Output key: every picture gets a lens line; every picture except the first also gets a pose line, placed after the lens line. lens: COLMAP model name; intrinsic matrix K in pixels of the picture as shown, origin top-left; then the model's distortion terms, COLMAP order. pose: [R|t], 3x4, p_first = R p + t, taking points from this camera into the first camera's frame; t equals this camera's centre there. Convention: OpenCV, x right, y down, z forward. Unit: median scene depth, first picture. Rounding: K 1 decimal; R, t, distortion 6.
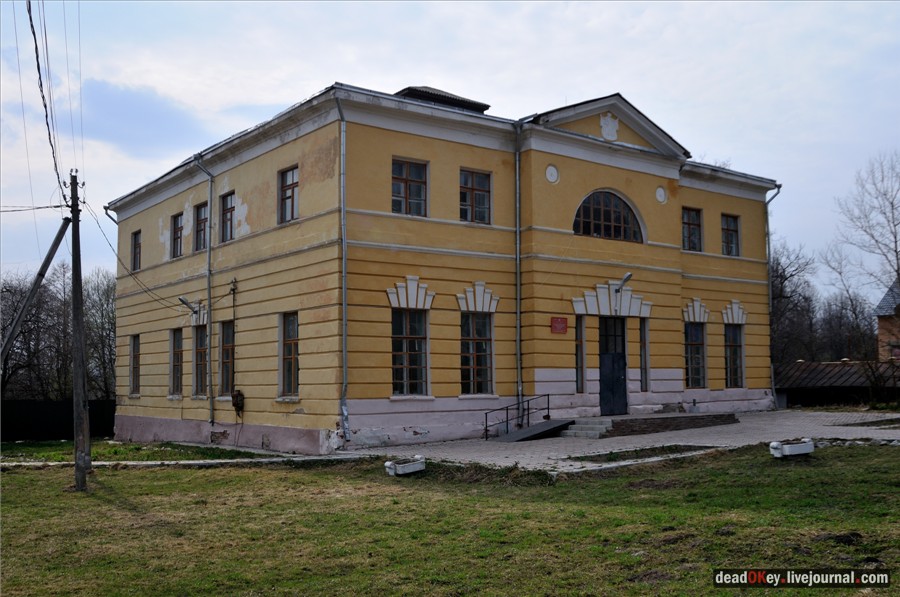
lens RADIAL K [[918.7, 0, 443.6], [0, 918.7, 297.0], [0, 0, 1]] dist [-0.186589, 0.000000]
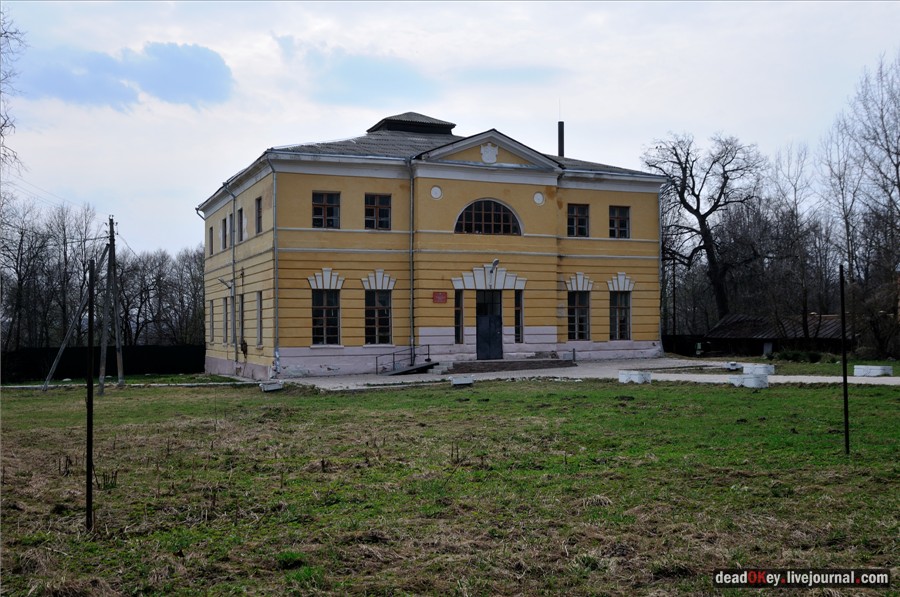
lens RADIAL K [[918.7, 0, 448.1], [0, 918.7, 301.2], [0, 0, 1]] dist [-0.186589, 0.000000]
pose [[0.970810, -0.004149, -0.239815, 0.472655], [0.021414, 0.997357, 0.069429, -0.062114], [0.238893, -0.072538, 0.968333, -0.399707]]
